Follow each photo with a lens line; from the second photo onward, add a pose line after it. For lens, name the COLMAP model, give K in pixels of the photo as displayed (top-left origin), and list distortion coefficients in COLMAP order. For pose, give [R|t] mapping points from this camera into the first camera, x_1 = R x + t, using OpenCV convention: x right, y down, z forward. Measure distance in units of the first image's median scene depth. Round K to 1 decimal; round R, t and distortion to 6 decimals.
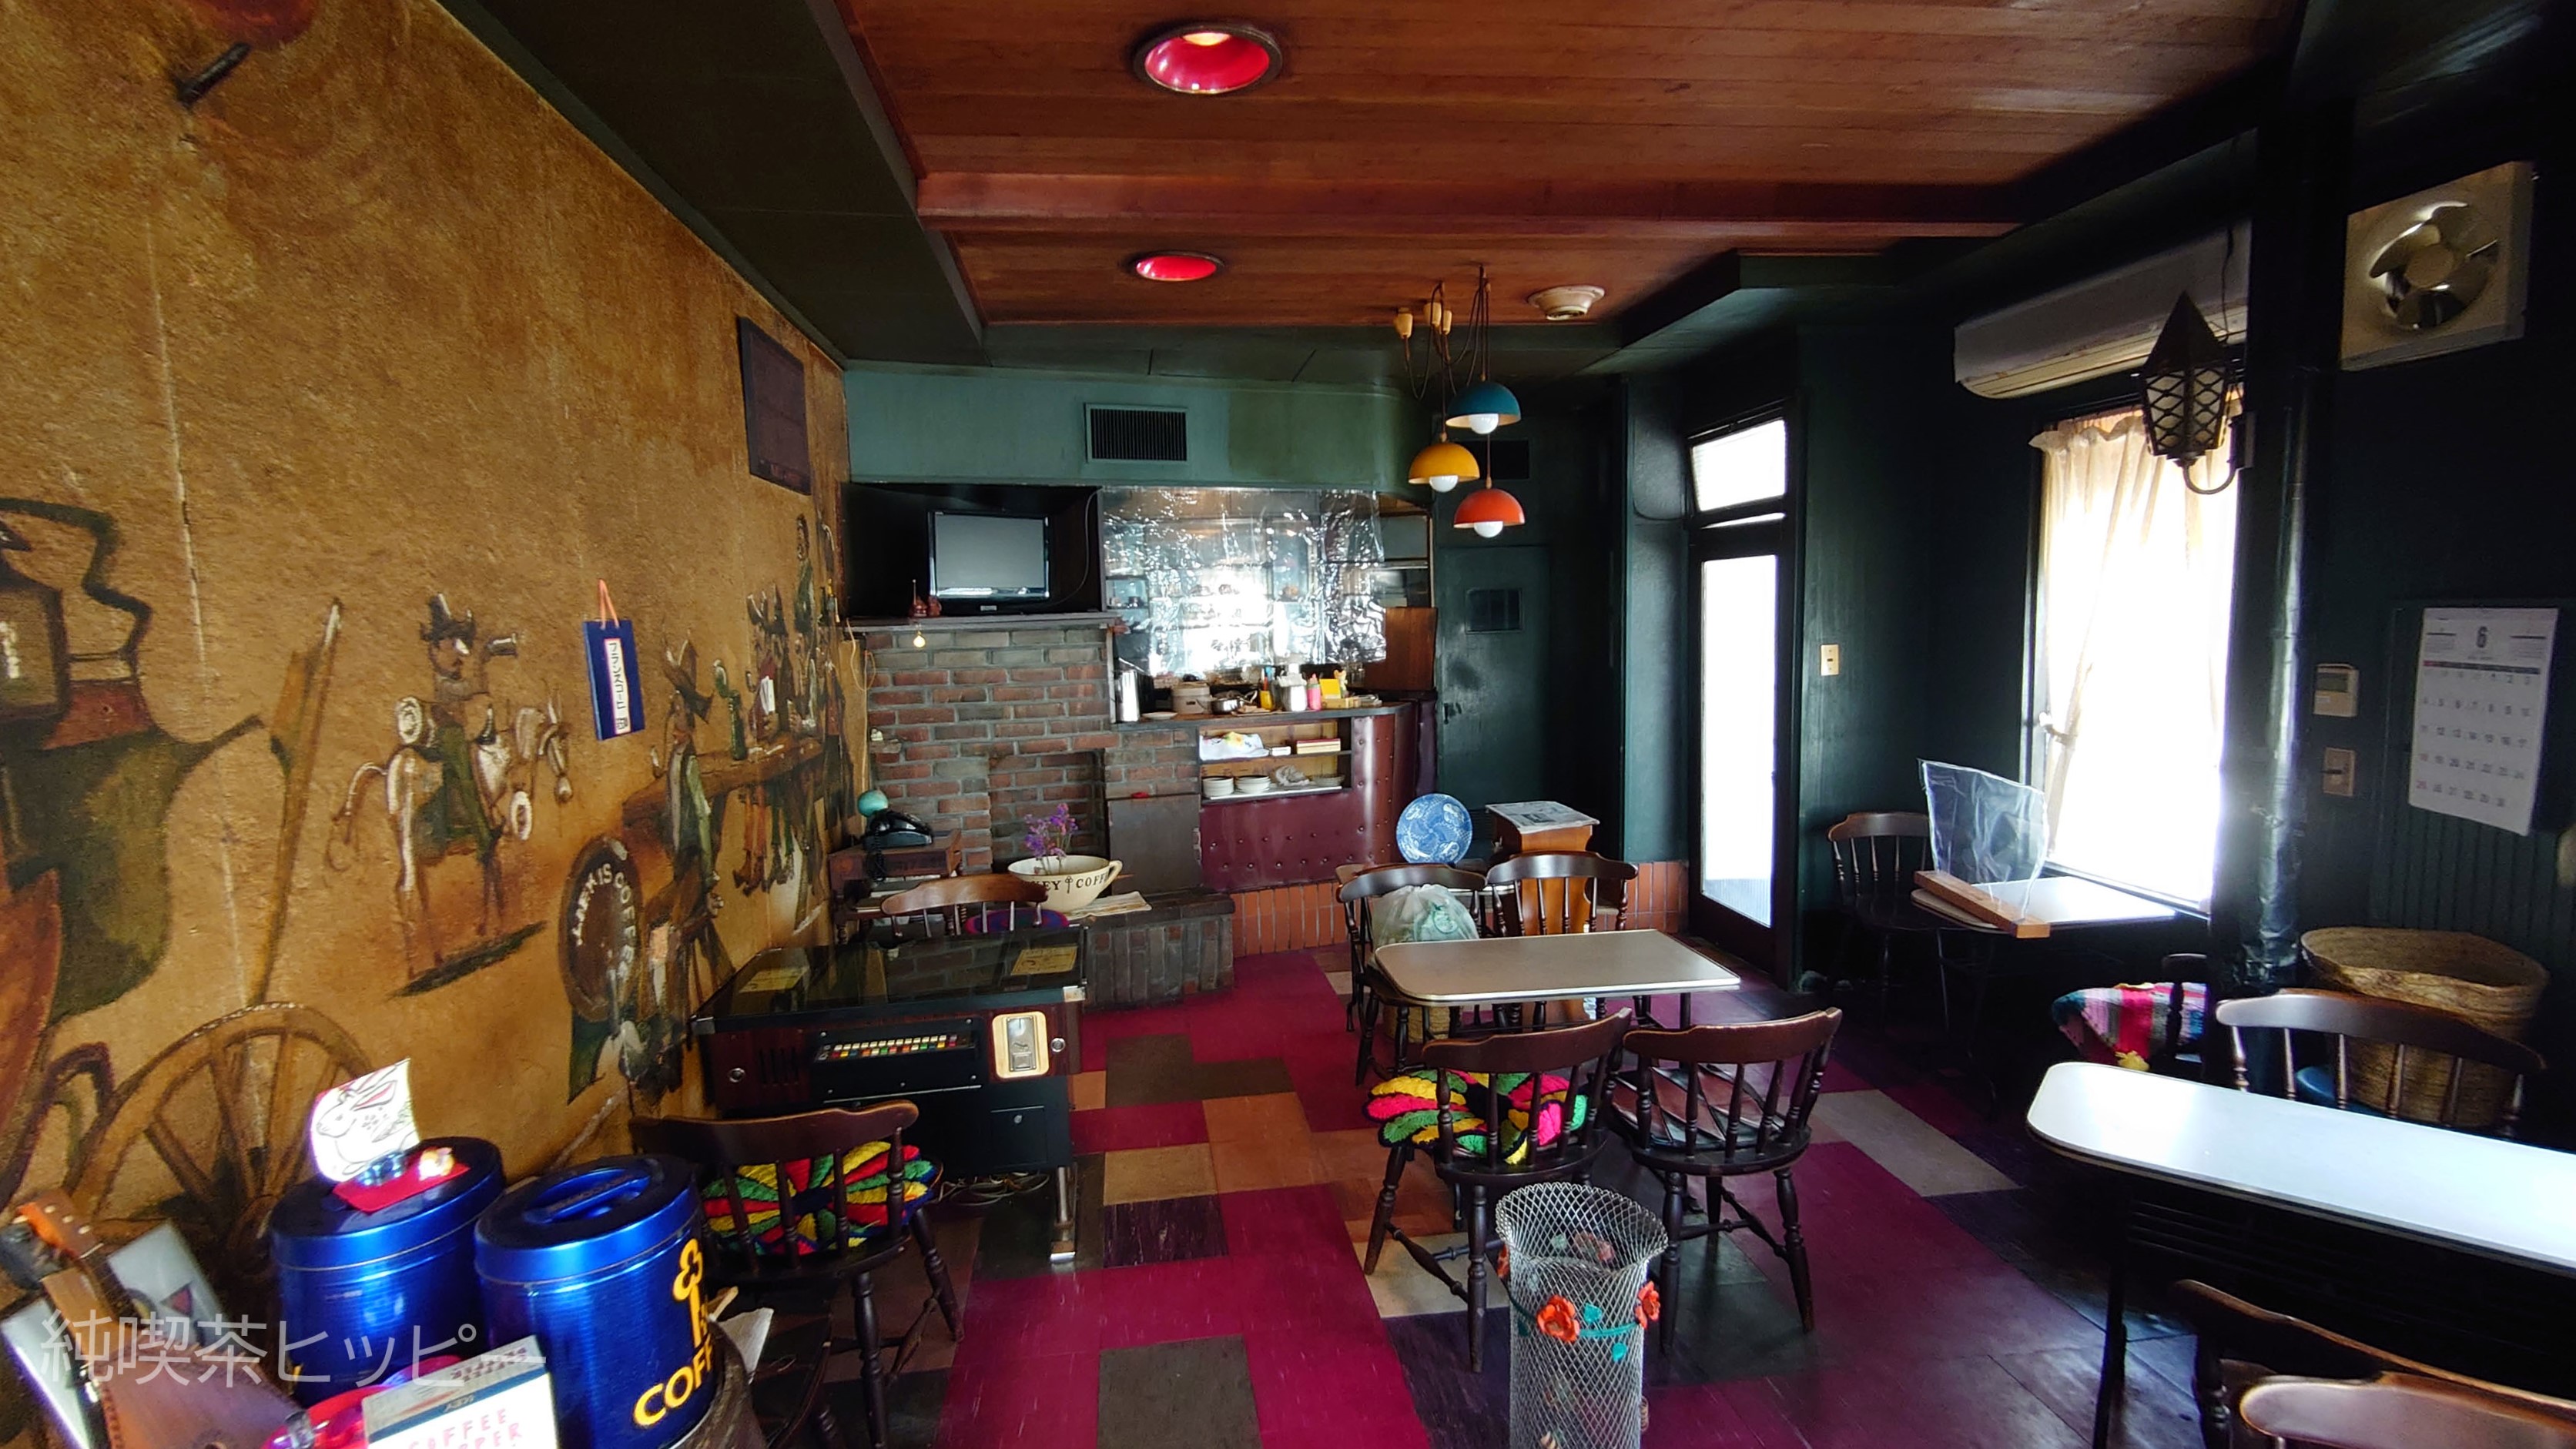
lens RADIAL K [[1160.8, 0, 1278.4], [0, 1160.8, 728.1], [0, 0, 1]] dist [-0.003315, -0.000488]
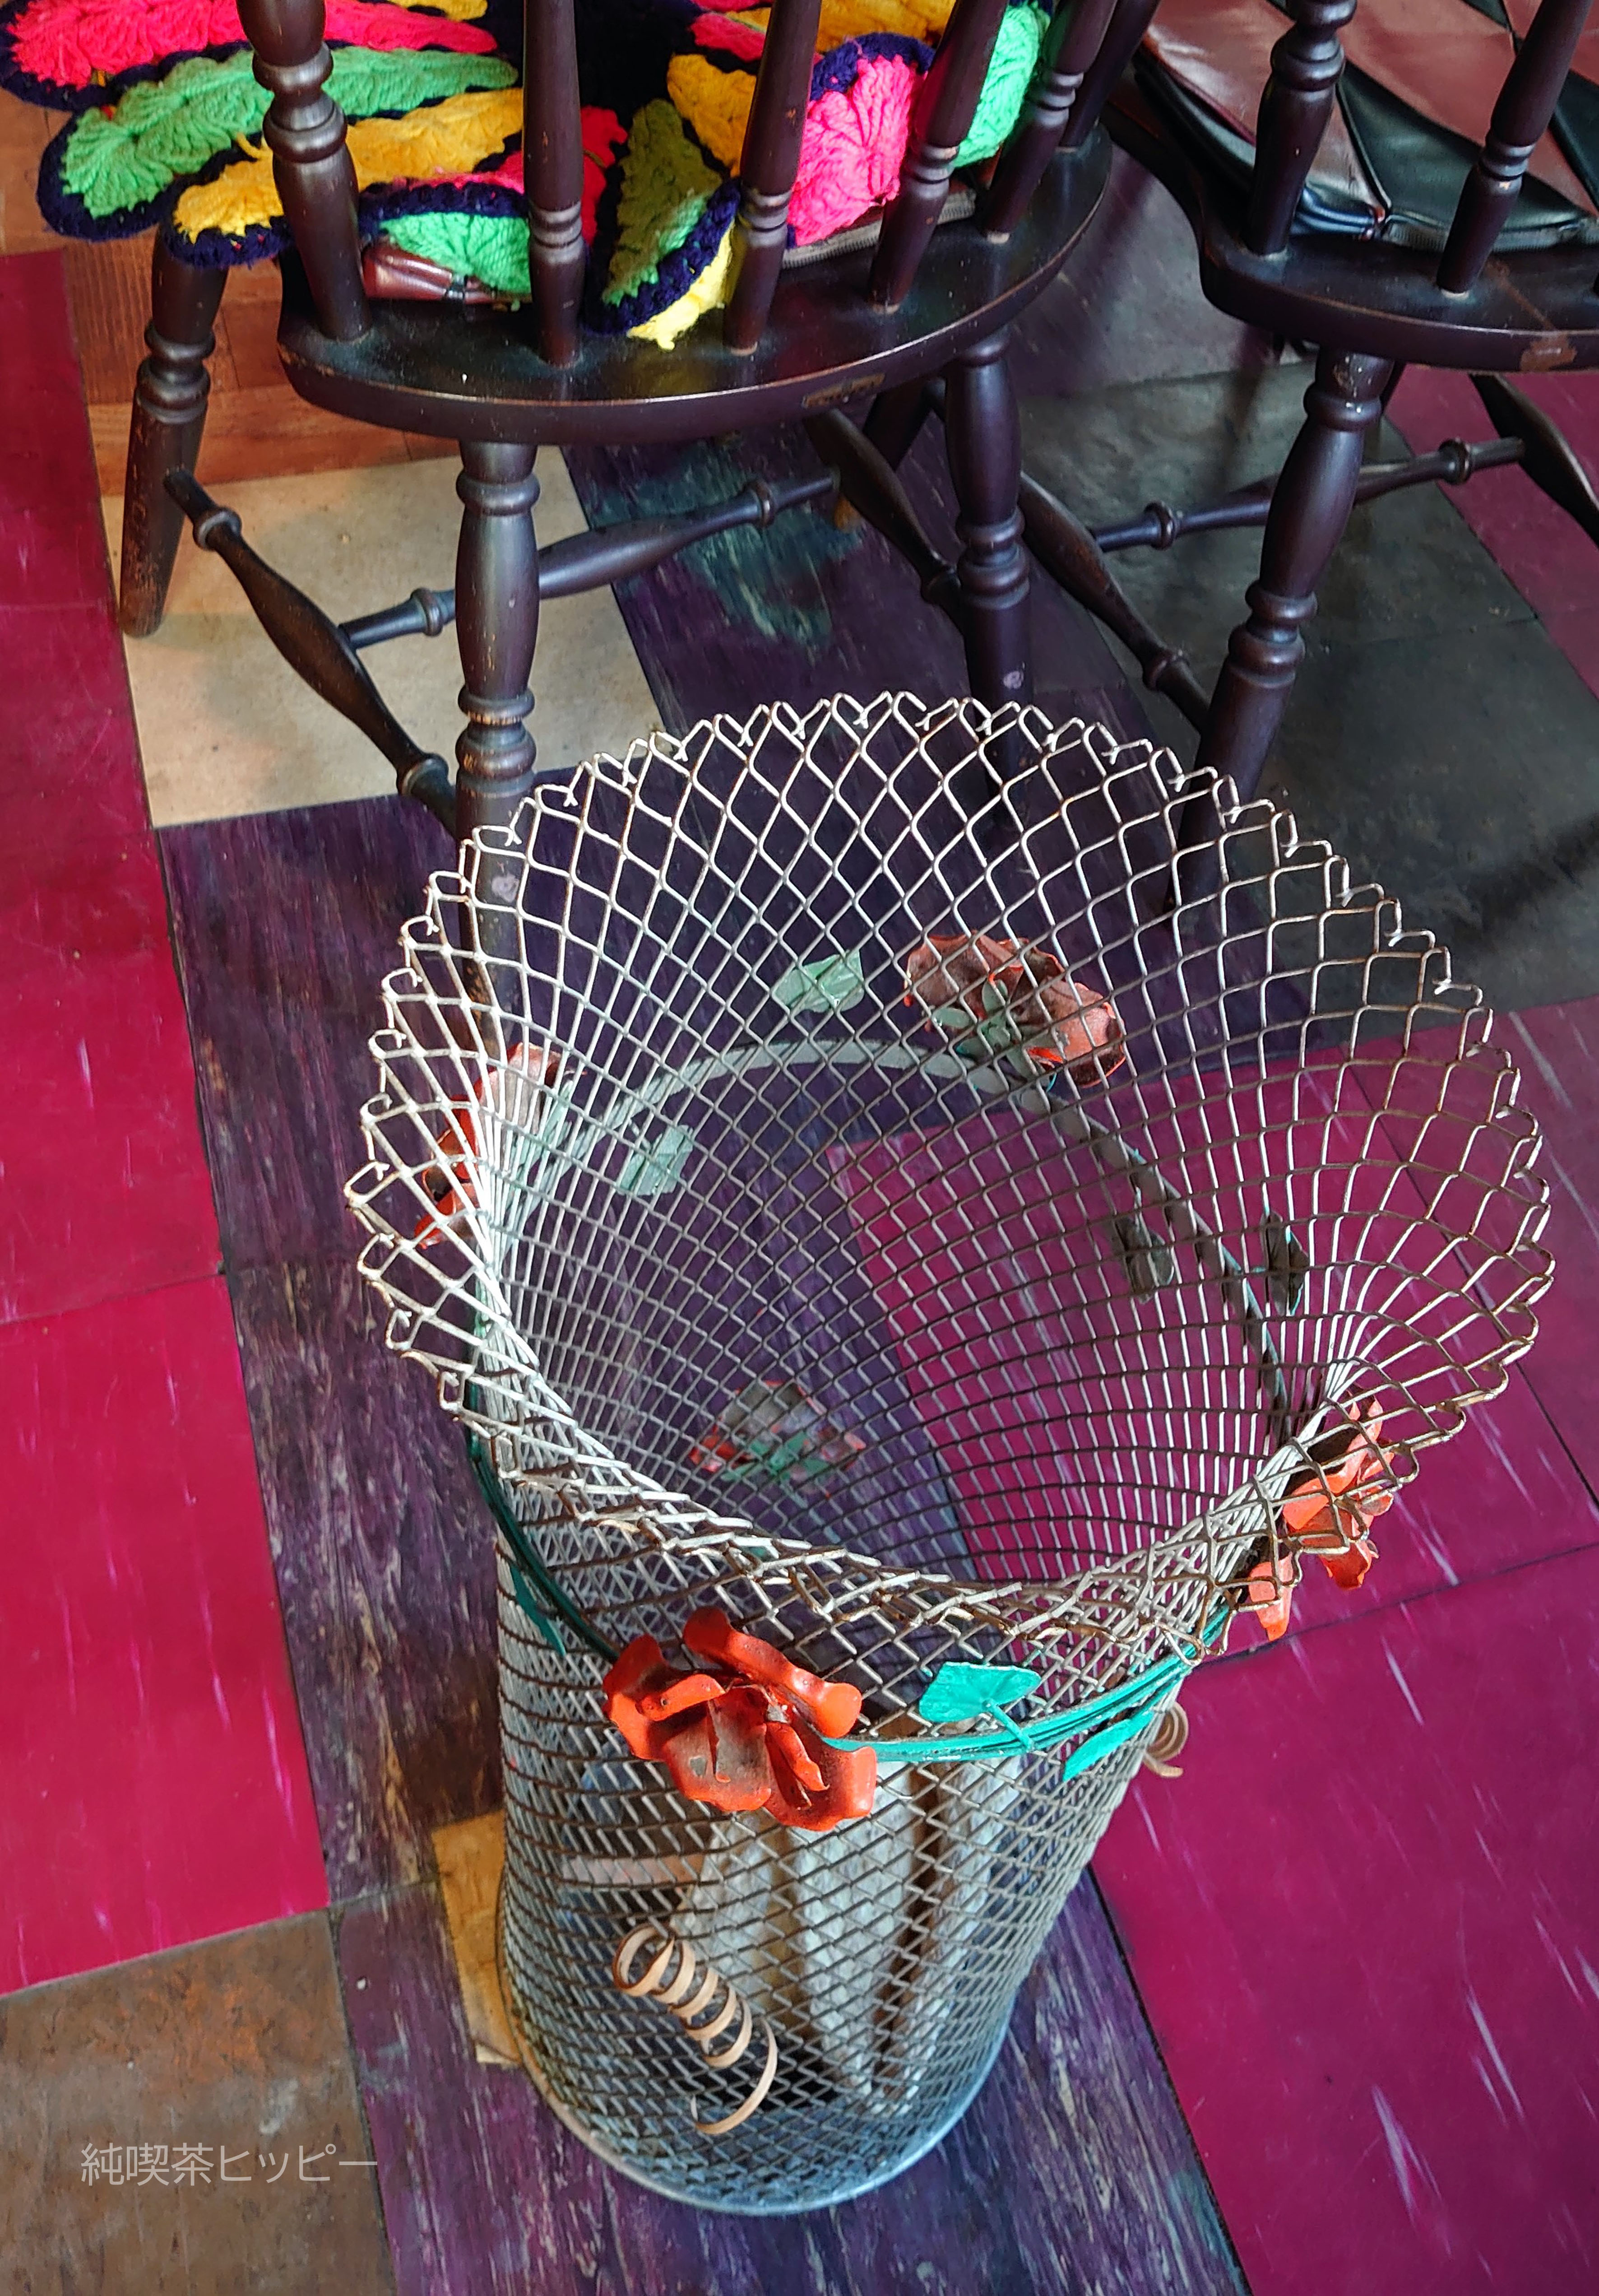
lens RADIAL K [[2245.2, 0, 811.0], [0, 2245.2, 836.9], [0, 0, 1]] dist [-0.041159, 0.000000]
pose [[0.981989, -0.048726, 0.182547, 0.101931], [-0.083551, 0.754581, 0.650867, 0.121222], [-0.169461, -0.654396, 0.736919, 0.432338]]
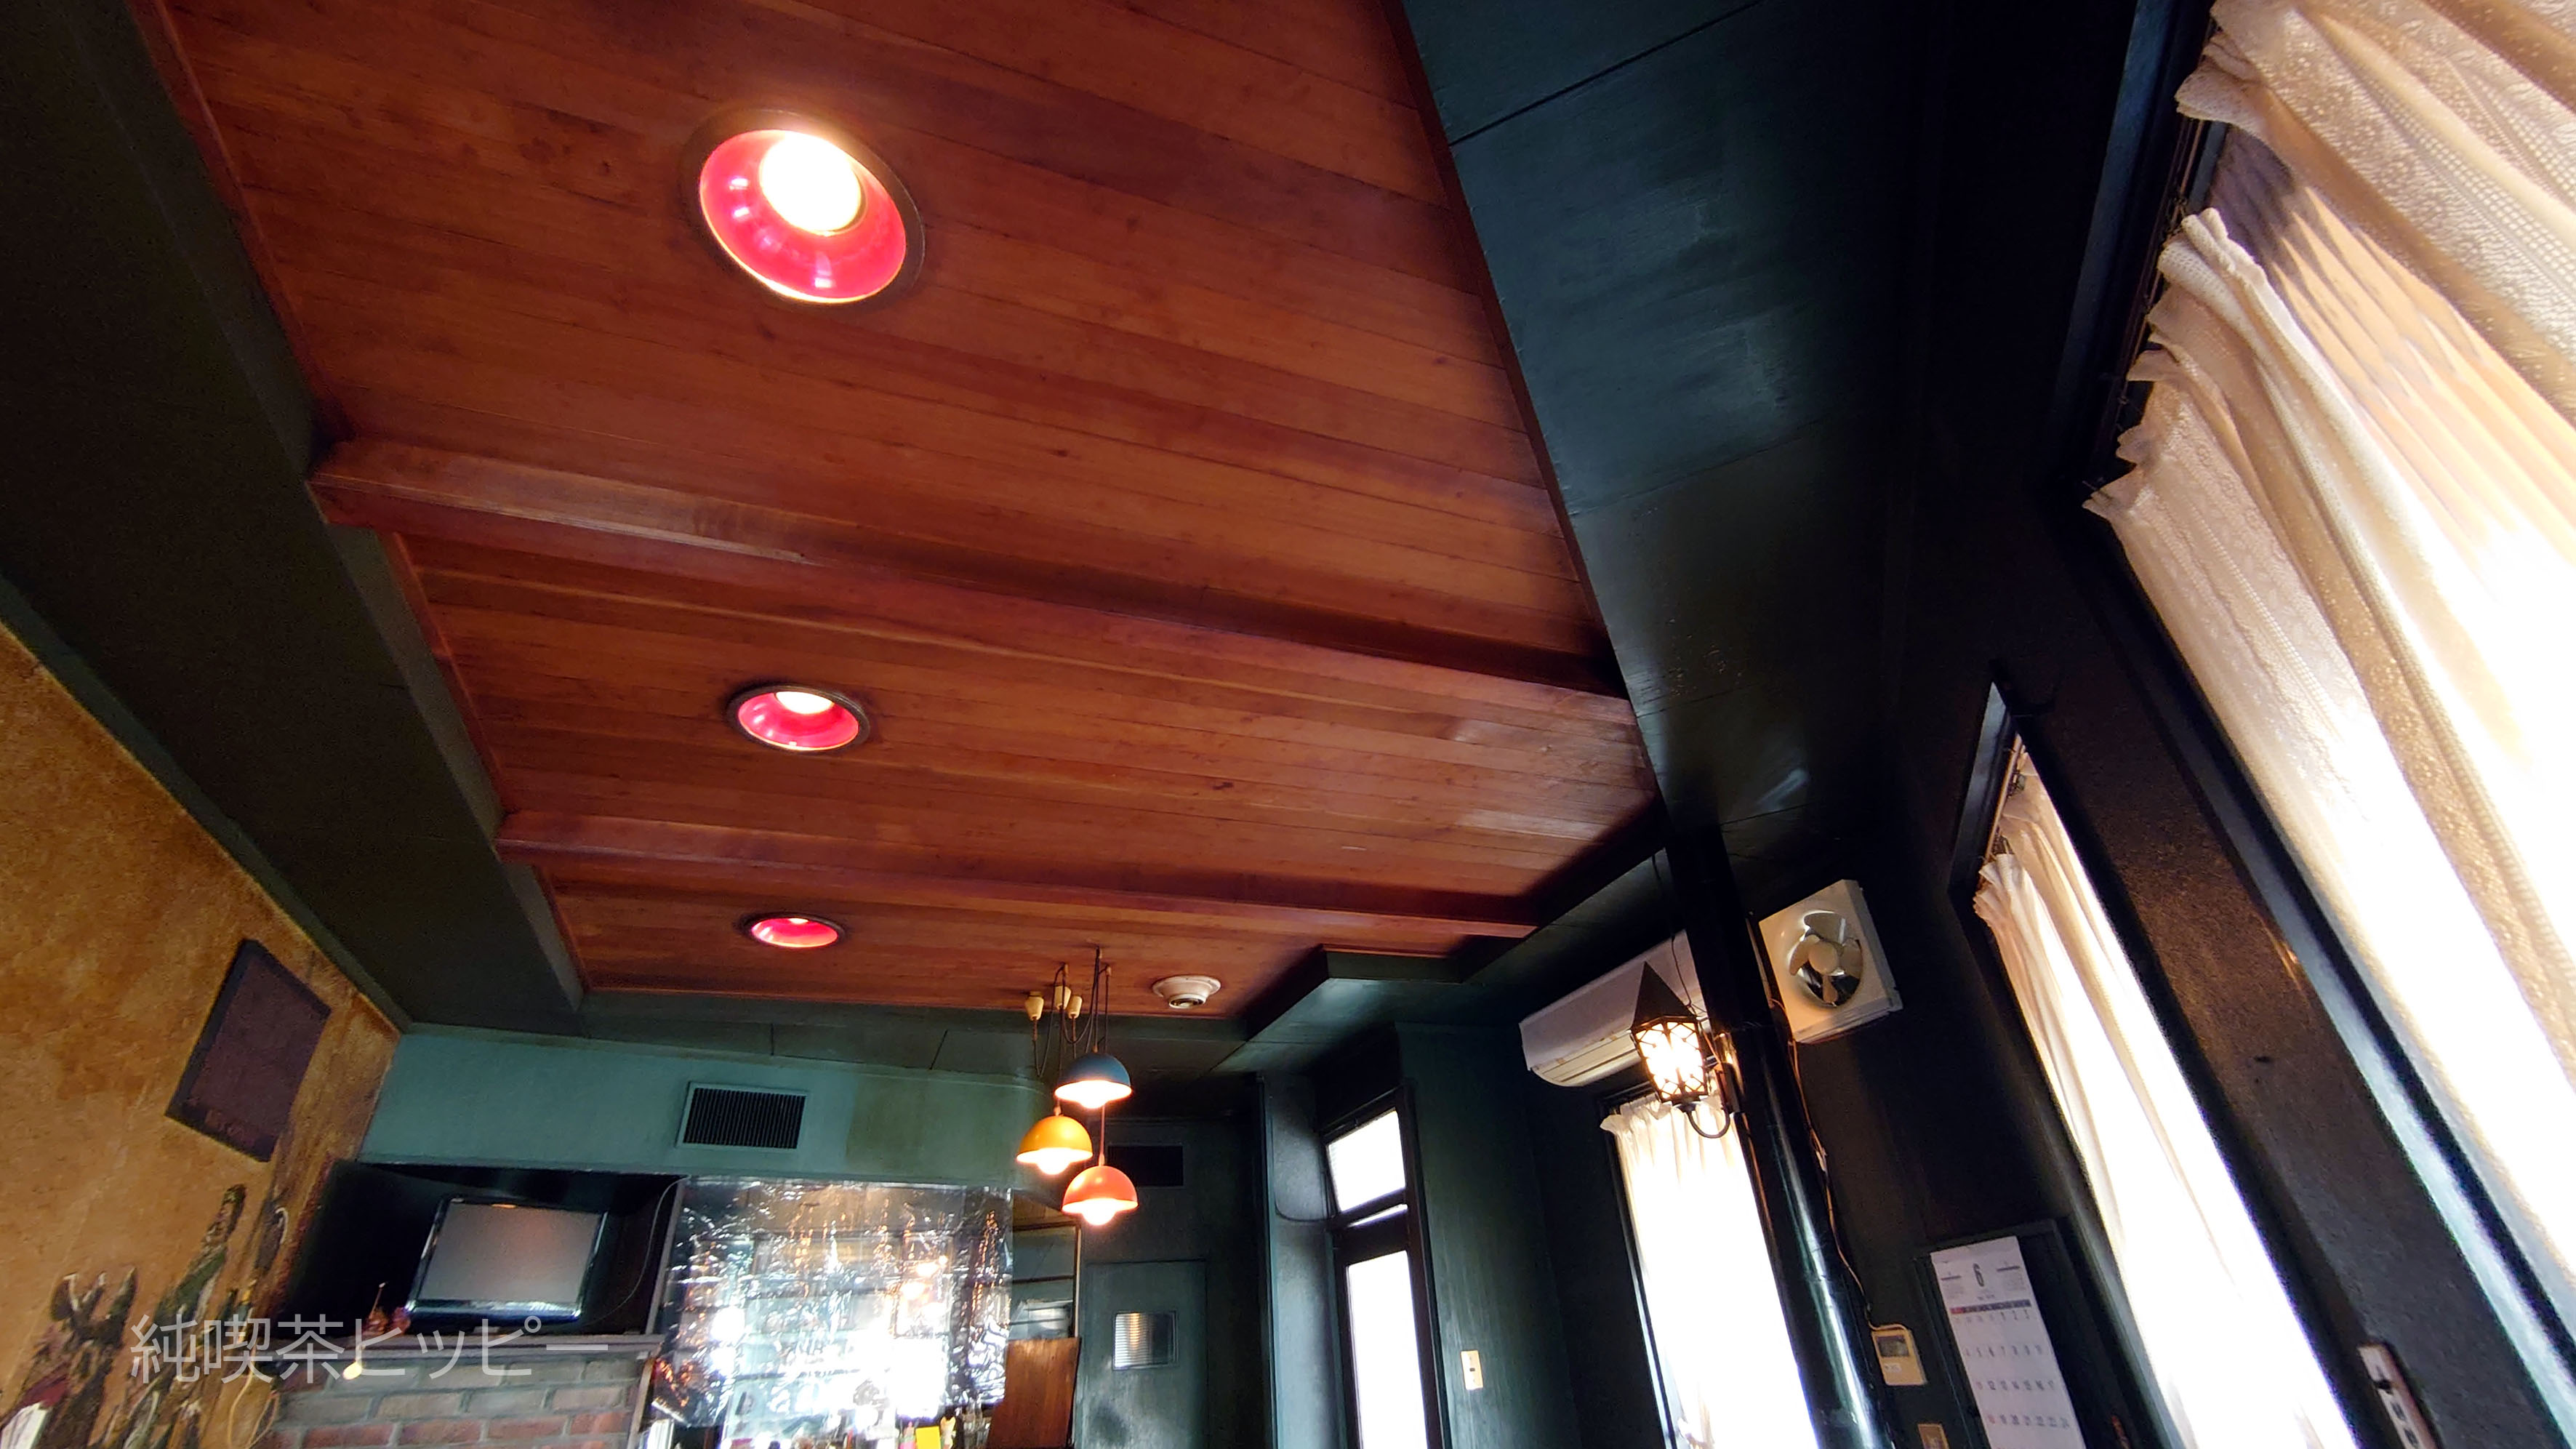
lens RADIAL K [[1094.5, 0, 1288.0], [0, 1094.5, 721.7], [0, 0, 1]] dist [0.002388, -0.001060]
pose [[0.973076, 0.095048, 0.209975, 0.118015], [0.052748, 0.794999, -0.604313, 0.064335], [-0.224369, 0.599118, 0.768581, 0.047412]]
